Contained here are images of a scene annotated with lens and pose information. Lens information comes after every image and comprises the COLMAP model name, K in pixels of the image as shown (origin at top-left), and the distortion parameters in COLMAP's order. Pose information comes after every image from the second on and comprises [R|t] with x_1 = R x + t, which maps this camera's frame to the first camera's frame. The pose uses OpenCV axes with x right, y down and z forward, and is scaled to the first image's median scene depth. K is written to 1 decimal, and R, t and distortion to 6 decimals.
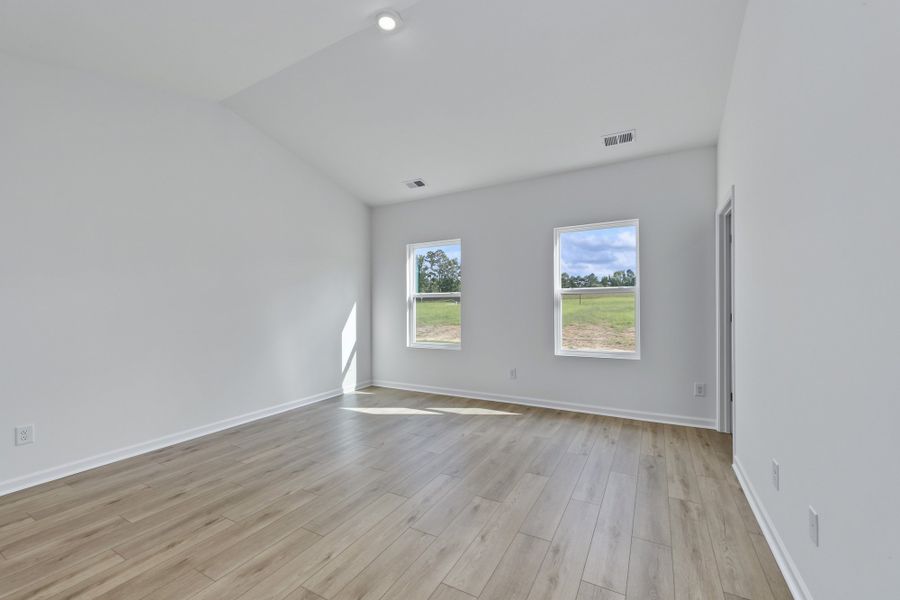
lens RADIAL K [[404.9, 0, 440.3], [0, 404.9, 303.3], [0, 0, 1]] dist [-0.000241, 0.000017]
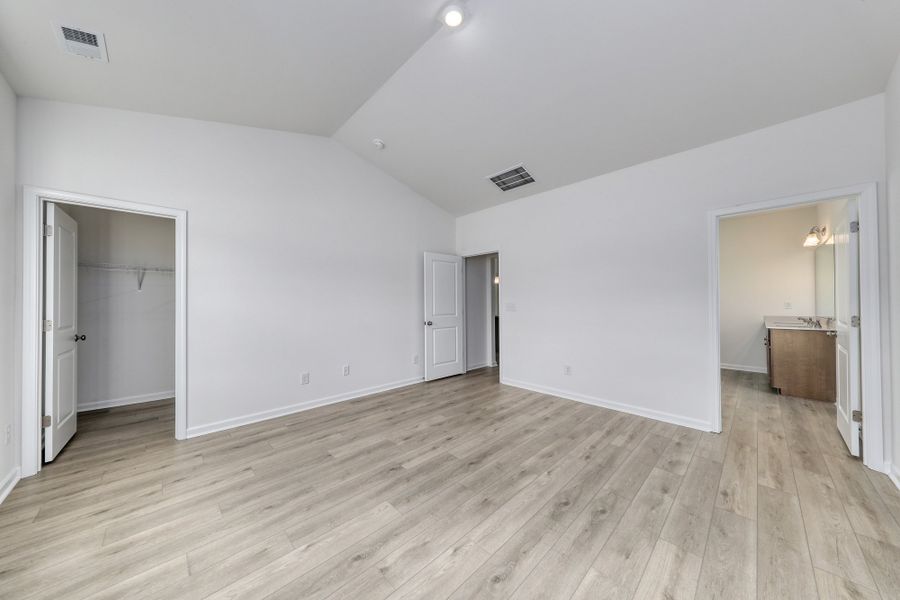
lens RADIAL K [[300.5, 0, 450.0], [0, 300.5, 300.0], [0, 0, 1]] dist [0.000086, 0.000007]
pose [[-0.970519, 0.020927, 0.240114, -0.327287], [0.016728, 0.999670, -0.019513, 0.007805], [-0.240443, -0.014921, -0.970549, 1.908266]]
